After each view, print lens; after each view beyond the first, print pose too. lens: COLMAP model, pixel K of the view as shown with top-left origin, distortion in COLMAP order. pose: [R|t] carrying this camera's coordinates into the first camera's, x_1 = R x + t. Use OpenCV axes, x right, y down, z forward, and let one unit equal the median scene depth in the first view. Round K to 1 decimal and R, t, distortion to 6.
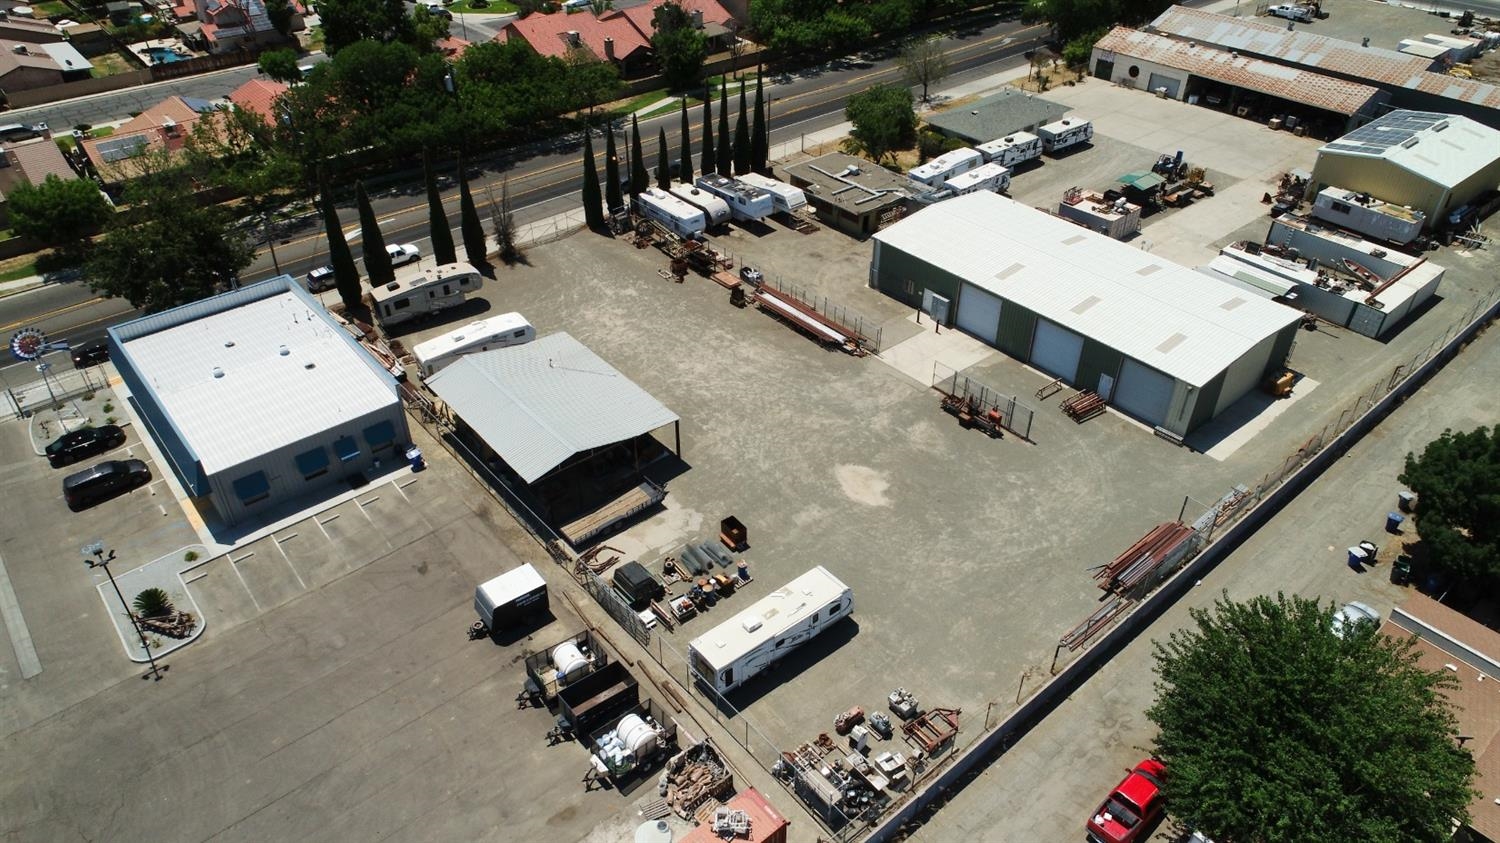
lens RADIAL K [[1011.8, 0, 751.1], [0, 1011.8, 421.9], [0, 0, 1]] dist [-0.000392, 0.003010]
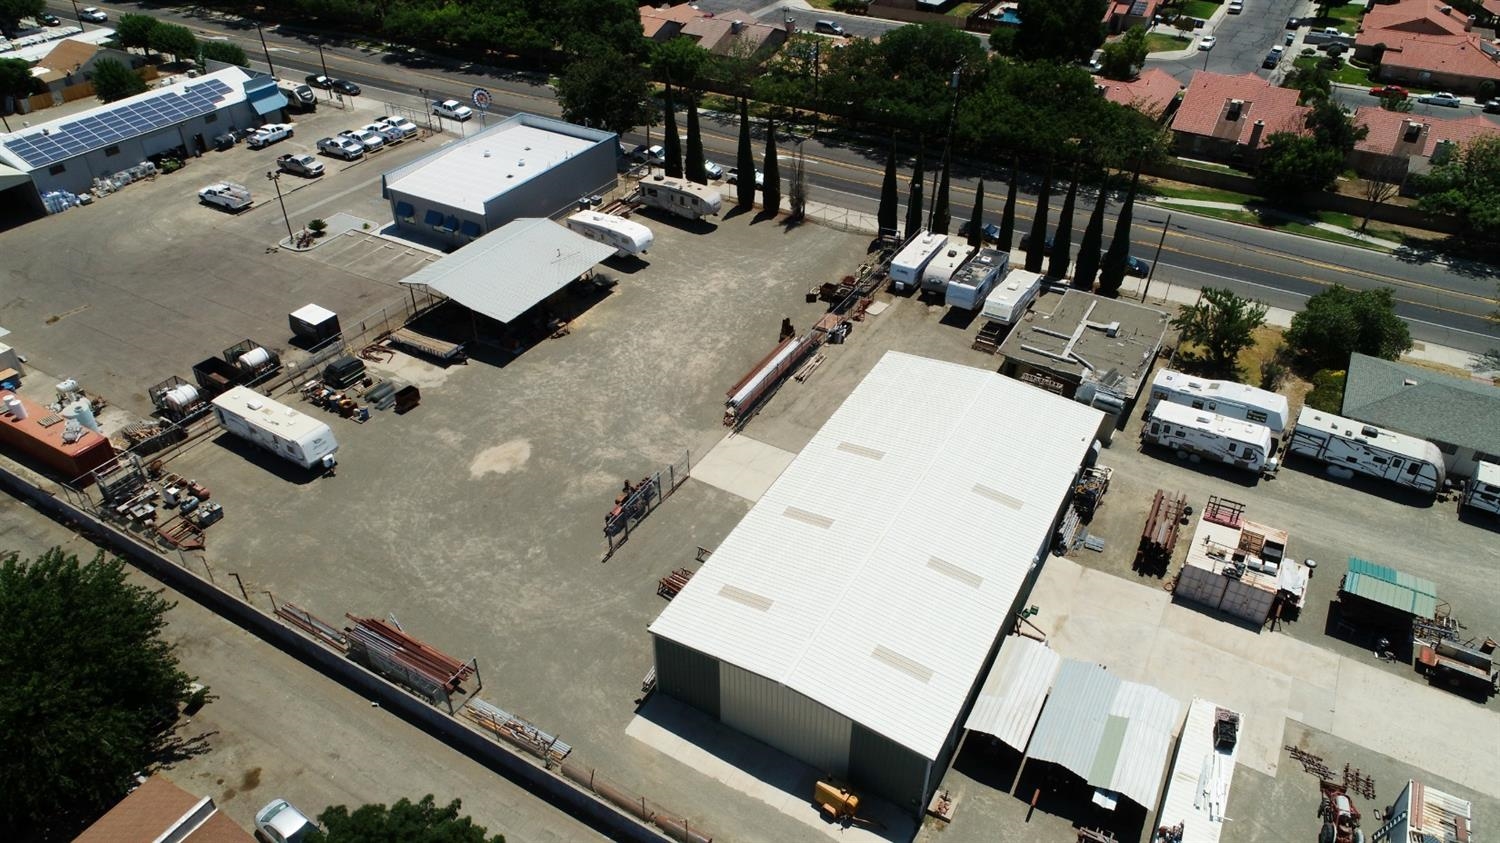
lens RADIAL K [[1011.8, 0, 748.8], [0, 1011.8, 421.4], [0, 0, 1]] dist [-0.000392, 0.003010]
pose [[0.332177, 0.550721, -0.765745, 0.777060], [-0.557425, 0.769523, 0.311629, -0.346134], [0.760879, 0.323329, 0.562603, 0.481133]]
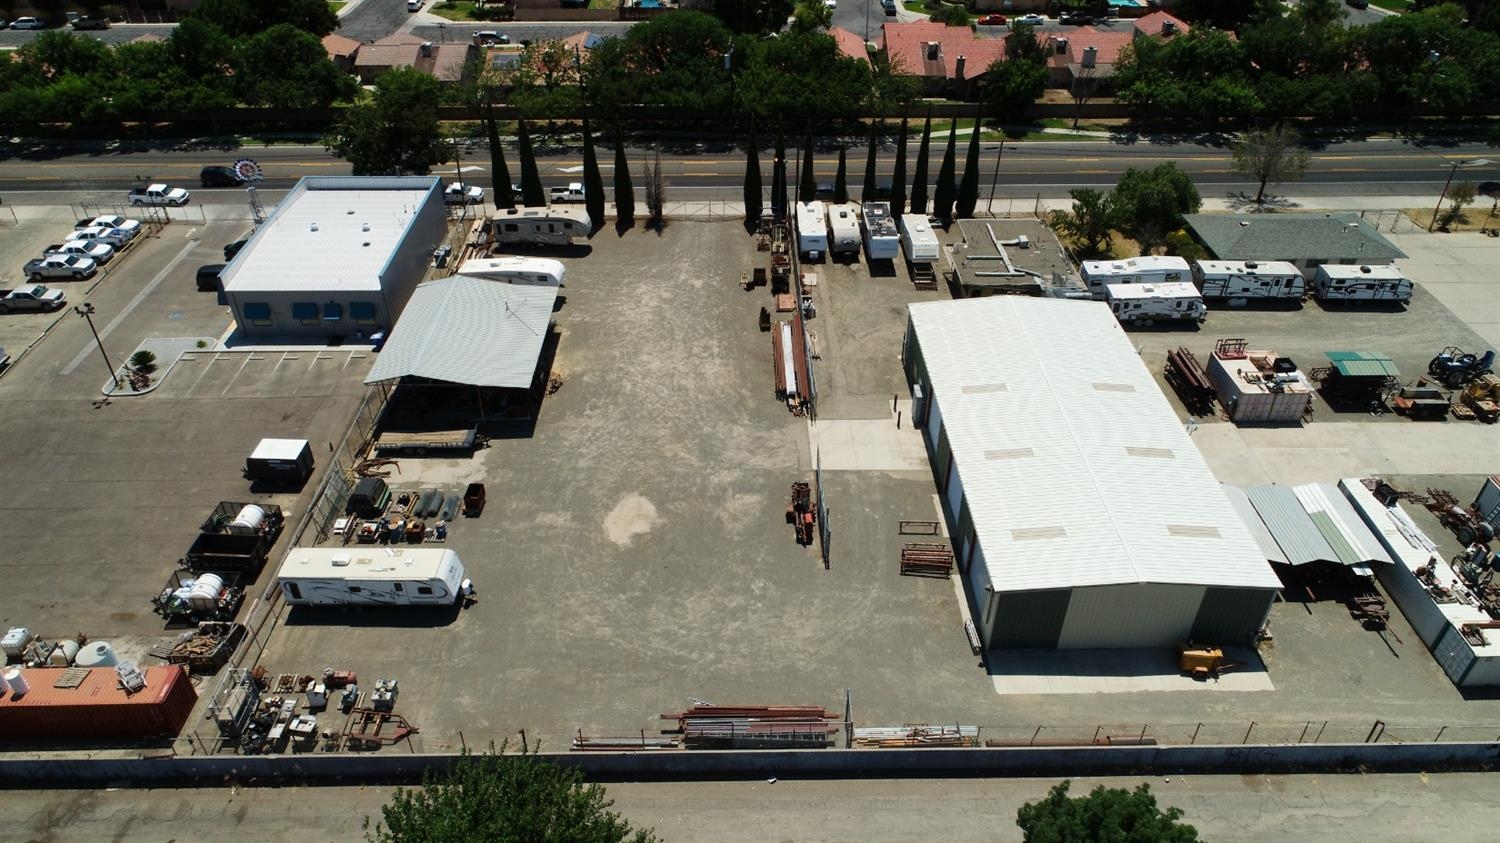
lens RADIAL K [[1011.8, 0, 749.9], [0, 1011.8, 421.3], [0, 0, 1]] dist [-0.000392, 0.003010]
pose [[0.770646, 0.372906, -0.516765, 0.531322], [-0.375366, 0.920935, 0.104781, -0.134362], [0.514980, 0.113227, 0.849691, 0.186252]]
